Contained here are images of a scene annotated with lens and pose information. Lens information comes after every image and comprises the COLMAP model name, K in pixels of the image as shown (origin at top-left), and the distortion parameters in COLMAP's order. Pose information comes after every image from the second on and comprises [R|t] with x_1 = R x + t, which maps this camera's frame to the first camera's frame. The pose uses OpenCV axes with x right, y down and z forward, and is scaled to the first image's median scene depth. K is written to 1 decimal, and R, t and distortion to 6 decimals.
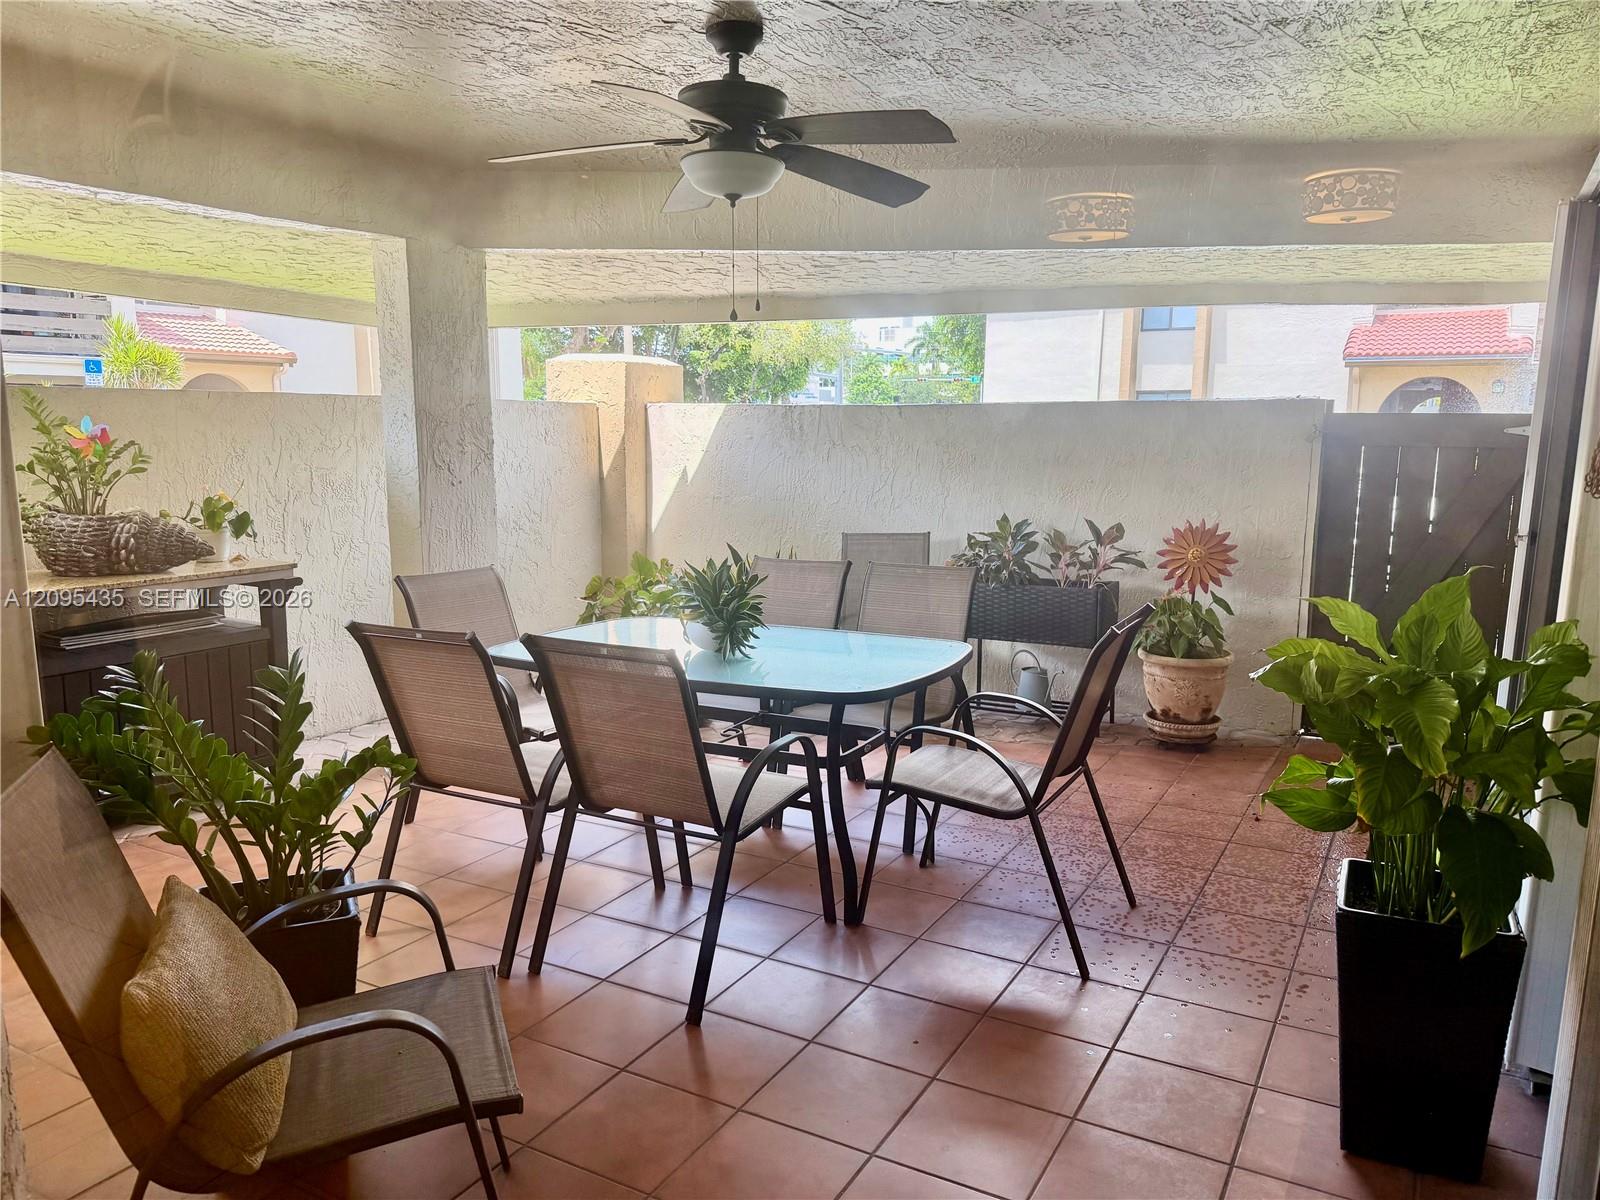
lens RADIAL K [[1123.5, 0, 801.7], [0, 1123.5, 608.1], [0, 0, 1]] dist [0.034076, -0.031987]
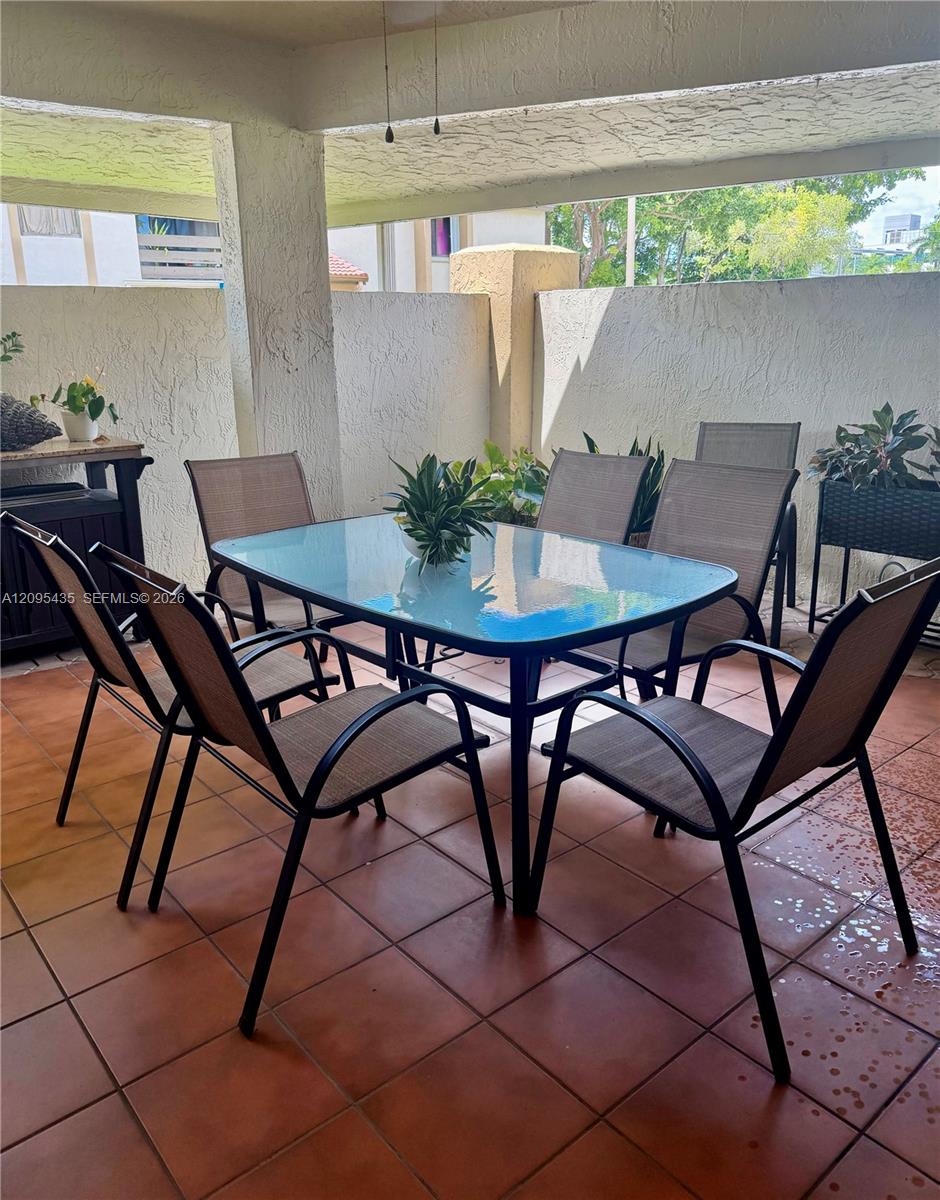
lens RADIAL K [[897.2, 0, 458.5], [0, 897.2, 572.3], [0, 0, 1]] dist [0.011976, -0.010403]
pose [[0.936681, 0.072396, -0.342620, 0.125904], [-0.035815, 0.993071, 0.111923, -0.021418], [0.348349, -0.092565, 0.932783, 0.242355]]
